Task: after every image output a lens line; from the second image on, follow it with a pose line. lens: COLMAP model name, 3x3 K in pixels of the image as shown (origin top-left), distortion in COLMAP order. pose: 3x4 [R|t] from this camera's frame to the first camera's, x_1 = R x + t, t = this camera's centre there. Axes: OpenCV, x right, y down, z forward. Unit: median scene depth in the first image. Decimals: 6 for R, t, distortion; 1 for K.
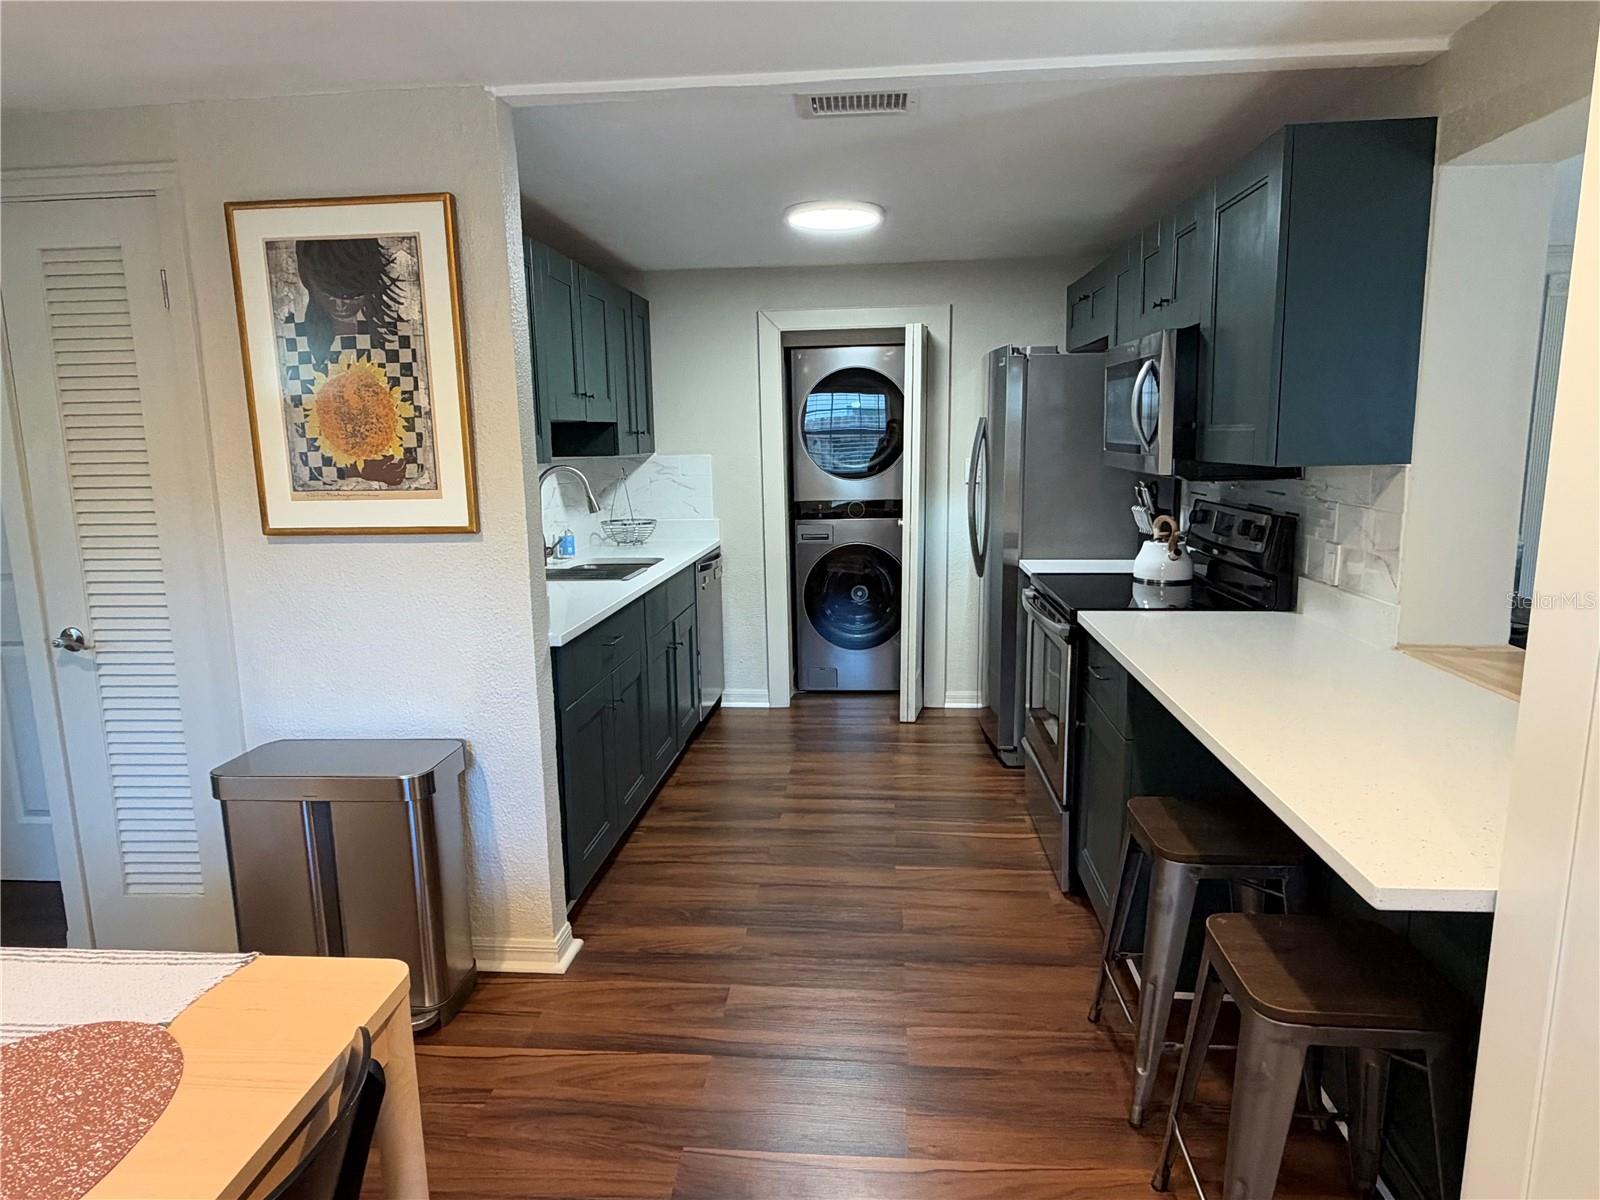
lens RADIAL K [[980.6, 0, 798.6], [0, 980.6, 600.5], [0, 0, 1]] dist [-0.011797, -0.000105]
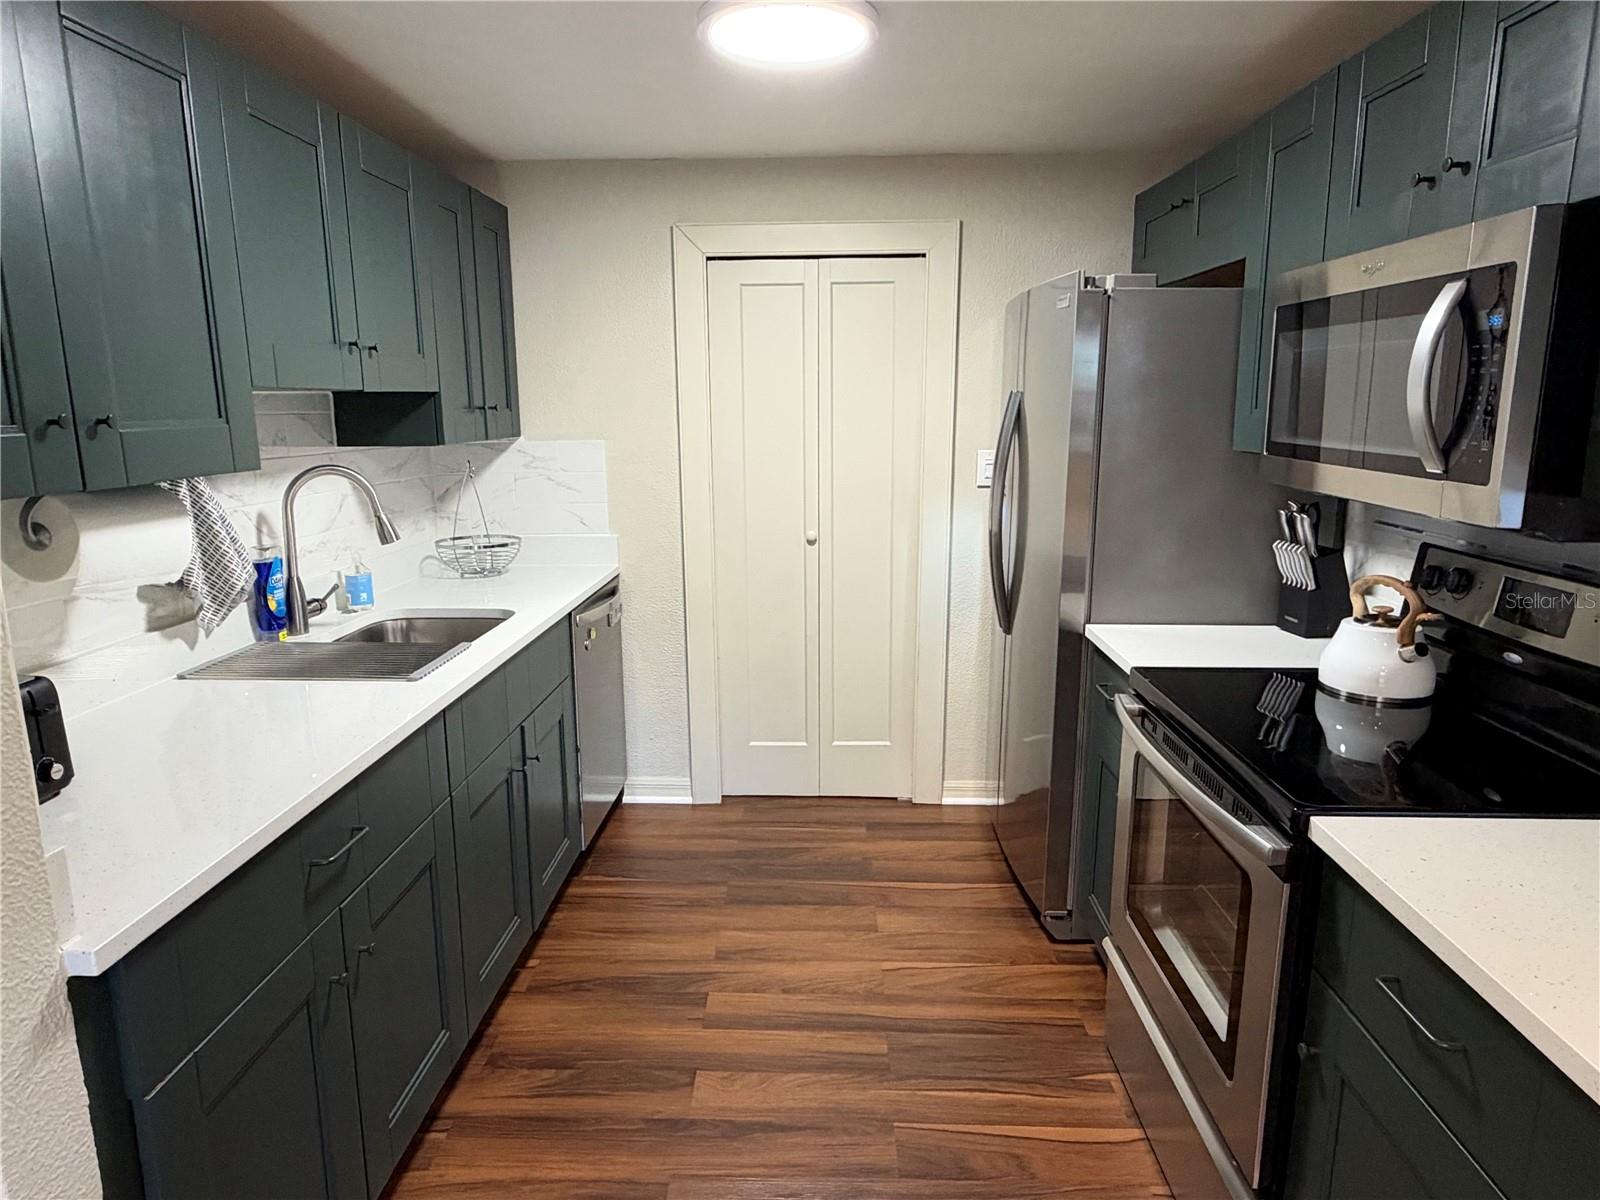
lens RADIAL K [[980.6, 0, 803.4], [0, 980.6, 606.5], [0, 0, 1]] dist [-0.011797, -0.000105]
pose [[0.998253, 0.001775, 0.059062, 0.009302], [-0.004039, 0.999261, 0.038233, -0.070114], [-0.058951, -0.038405, 0.997522, 0.361989]]
